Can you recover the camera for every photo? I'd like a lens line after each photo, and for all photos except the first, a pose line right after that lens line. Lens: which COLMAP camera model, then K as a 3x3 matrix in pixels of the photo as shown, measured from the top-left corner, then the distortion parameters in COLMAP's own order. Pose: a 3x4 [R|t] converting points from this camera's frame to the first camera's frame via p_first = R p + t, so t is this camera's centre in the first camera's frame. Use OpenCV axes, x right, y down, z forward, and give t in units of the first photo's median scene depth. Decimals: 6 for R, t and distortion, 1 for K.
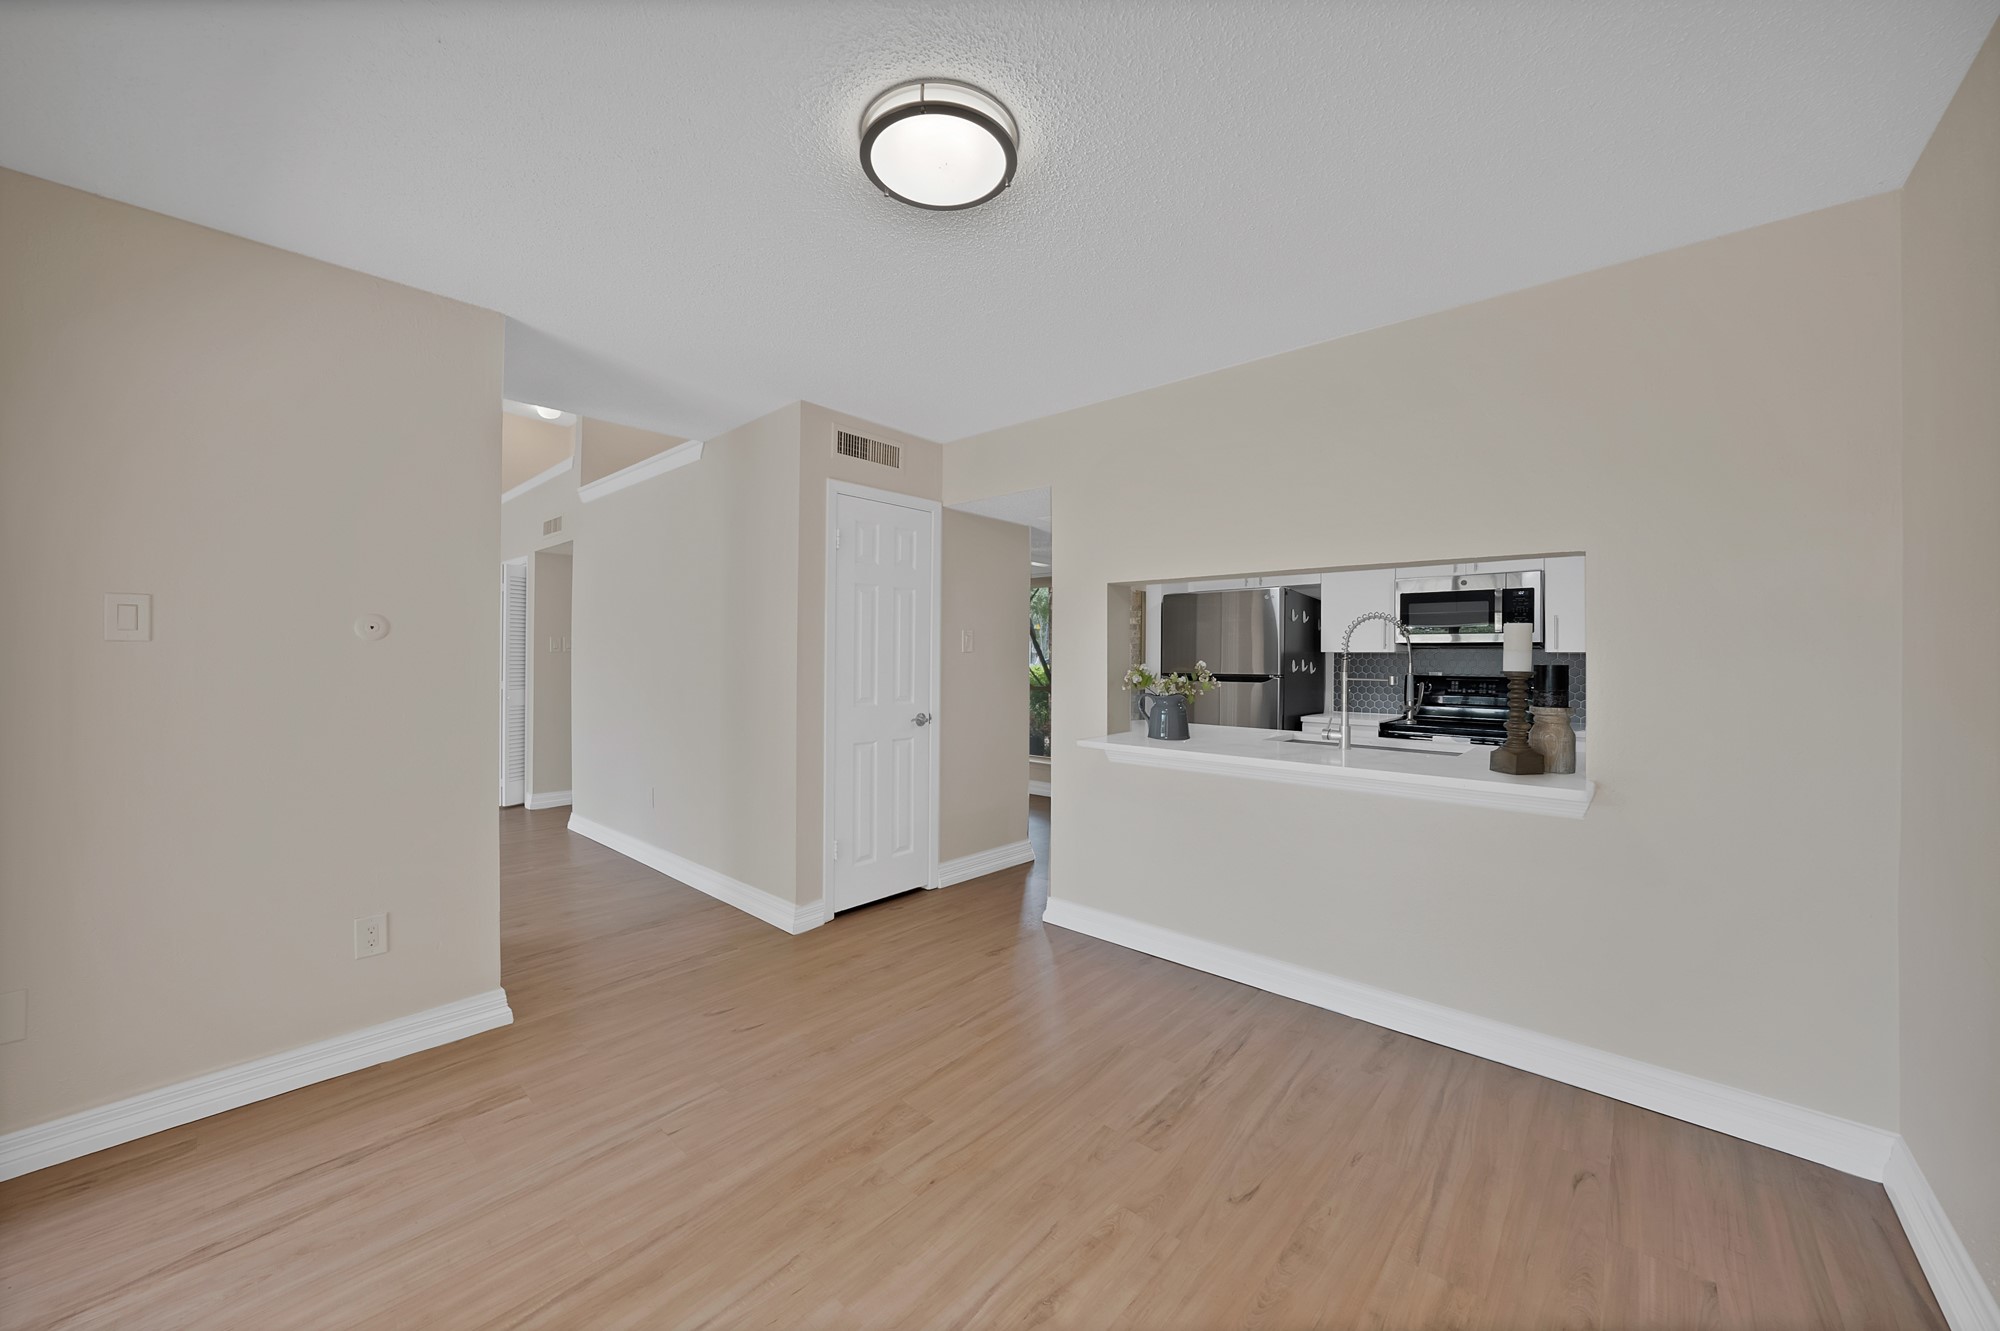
lens RADIAL K [[735.5, 0, 1017.3], [0, 735.5, 639.7], [0, 0, 1]] dist [-0.017518, -0.000110]
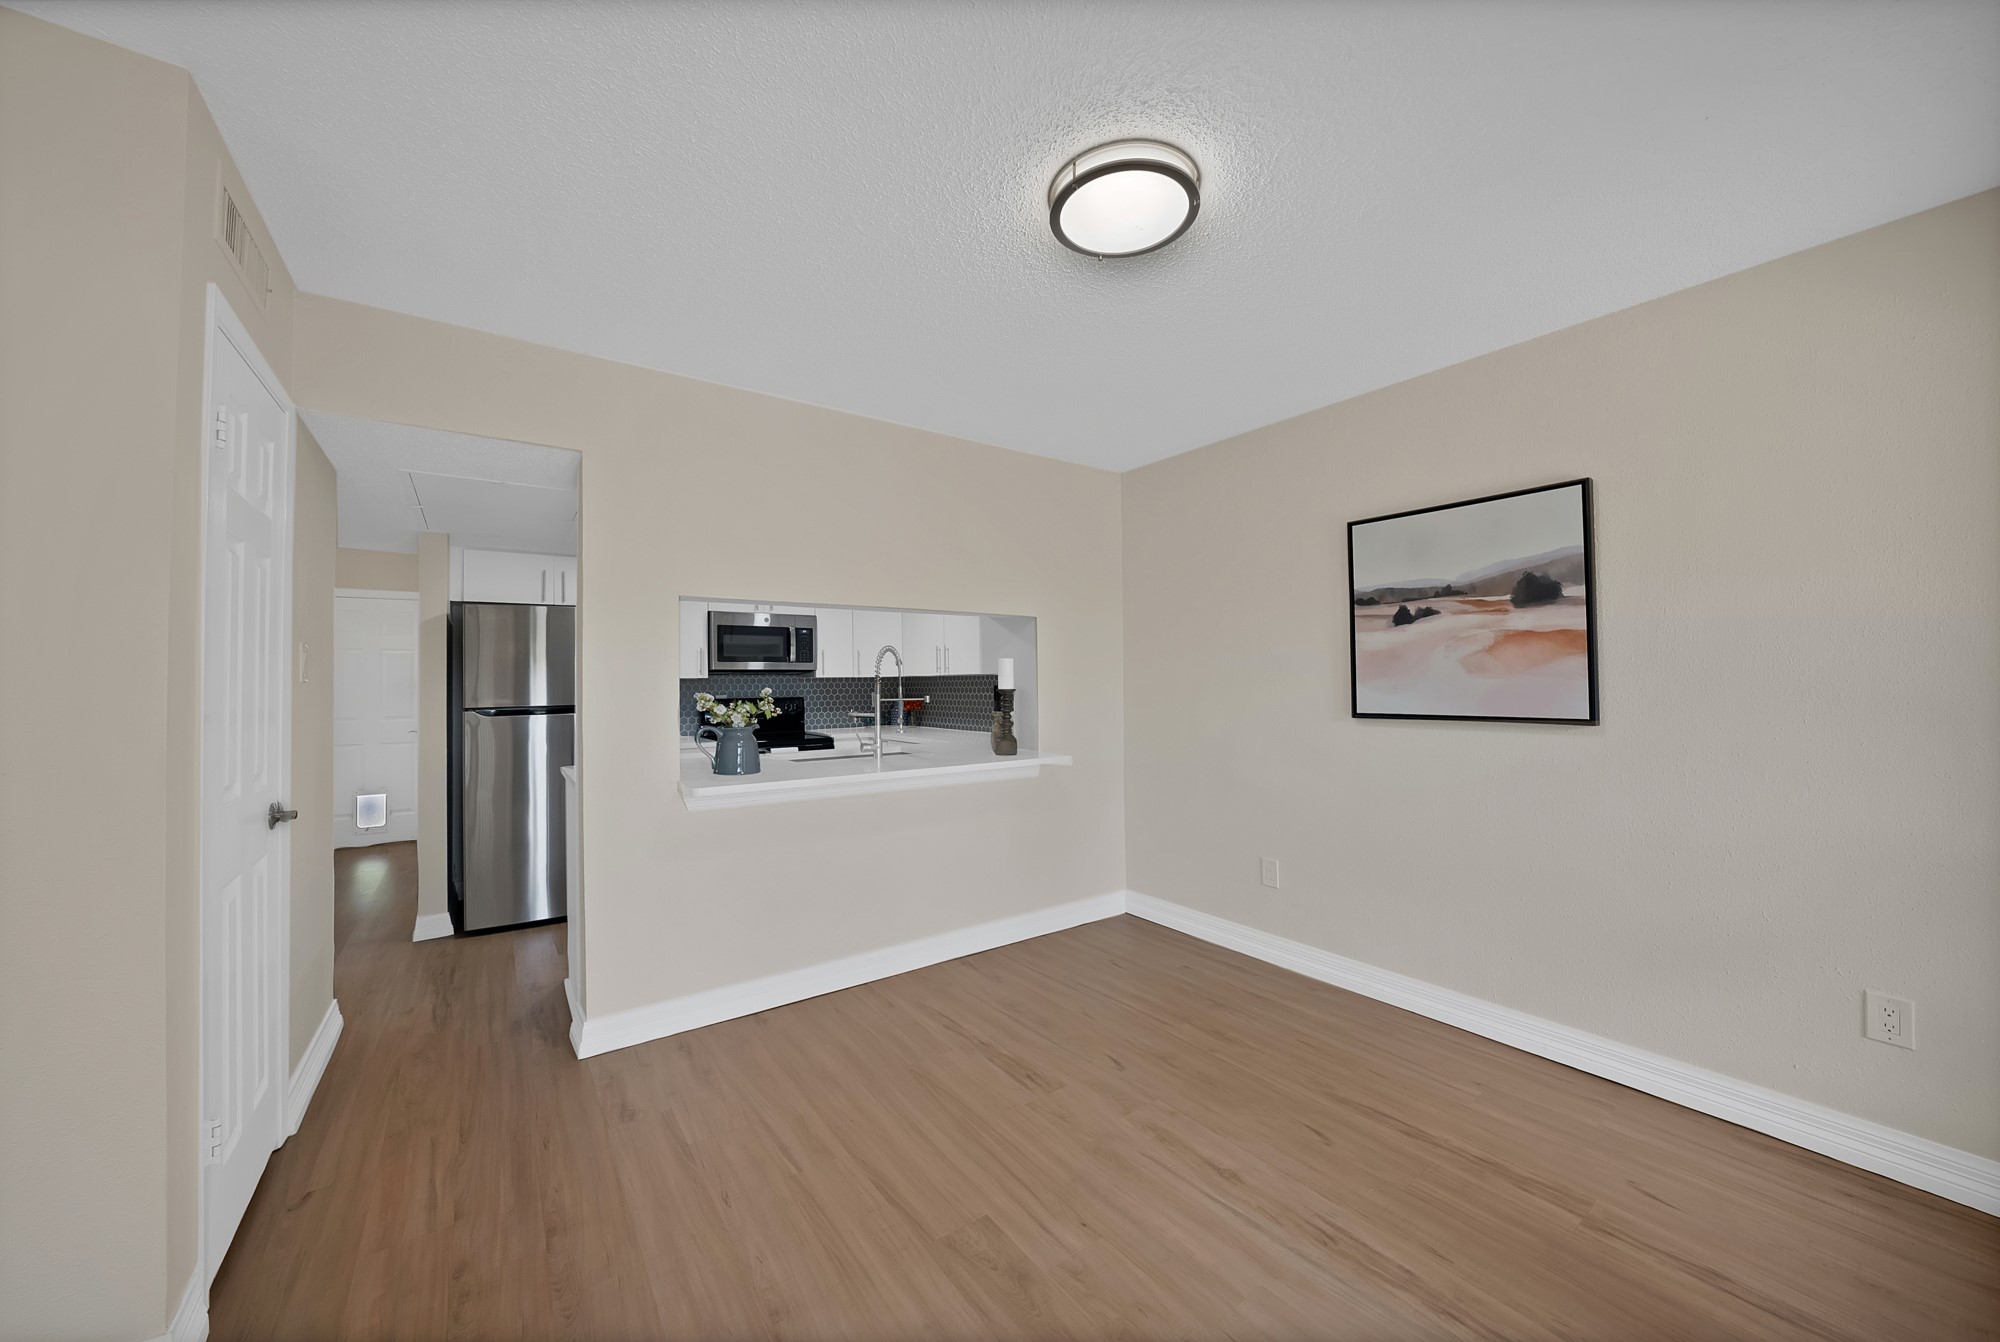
lens RADIAL K [[714.3, 0, 995.3], [0, 714.3, 667.8], [0, 0, 1]] dist [-0.024708, 0.006368]
pose [[0.222356, 0.010344, 0.974911, -0.803057], [-0.012180, 0.999895, -0.007831, 0.010989], [-0.974889, -0.010133, 0.222459, 0.690317]]
